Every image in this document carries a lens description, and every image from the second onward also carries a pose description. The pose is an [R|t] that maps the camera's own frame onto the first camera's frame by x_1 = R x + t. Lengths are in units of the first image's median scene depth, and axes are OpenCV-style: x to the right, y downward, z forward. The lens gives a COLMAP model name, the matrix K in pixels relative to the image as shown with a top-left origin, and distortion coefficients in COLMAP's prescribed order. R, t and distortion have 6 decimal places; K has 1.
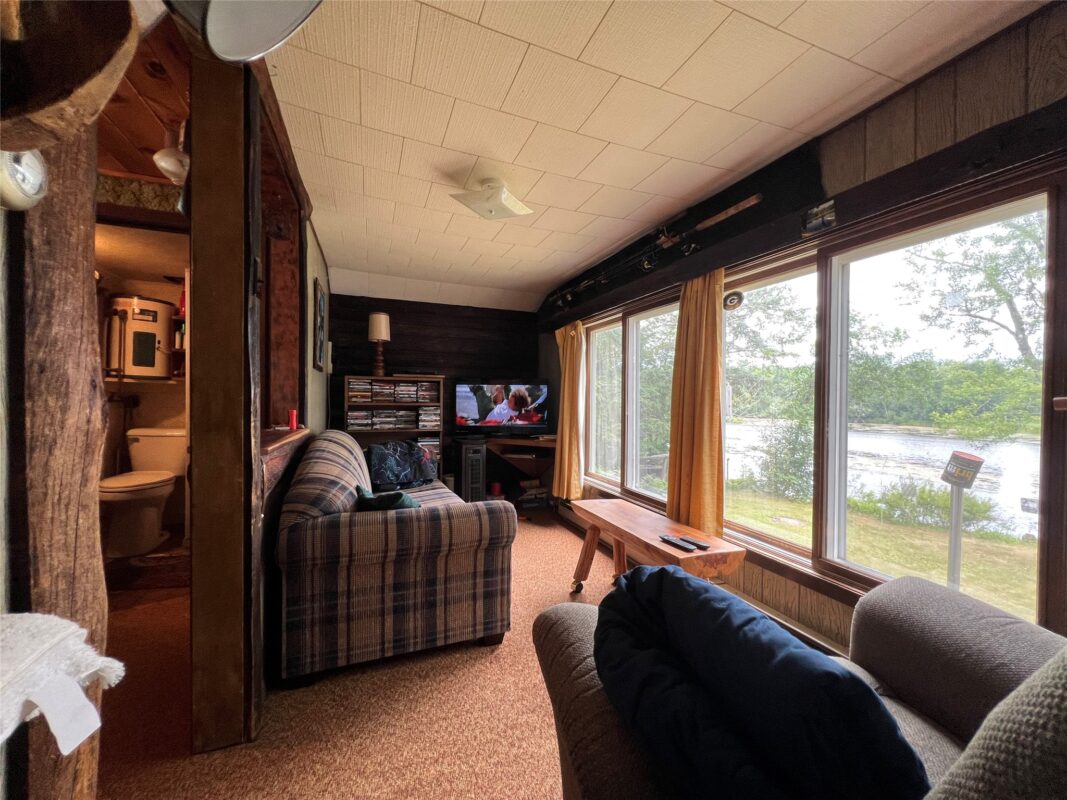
lens RADIAL K [[427.4, 0, 533.6], [0, 427.4, 402.7], [0, 0, 1]] dist [-0.000751, -0.000153]
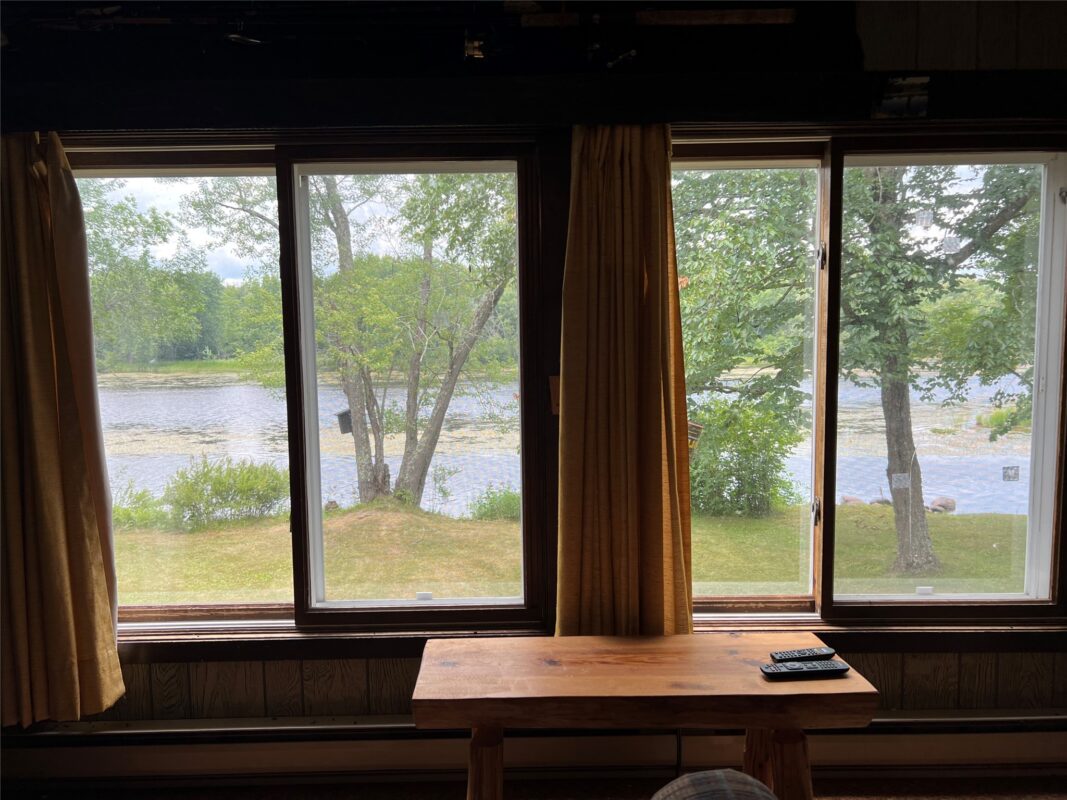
lens RADIAL K [[817.1, 0, 533.7], [0, 817.1, 421.4], [0, 0, 1]] dist [0.001667, 0.000628]
pose [[0.359098, -0.127865, 0.924499, -0.998157], [0.034094, 0.991707, 0.123918, -0.156863], [-0.932677, -0.012979, 0.360479, 1.440733]]
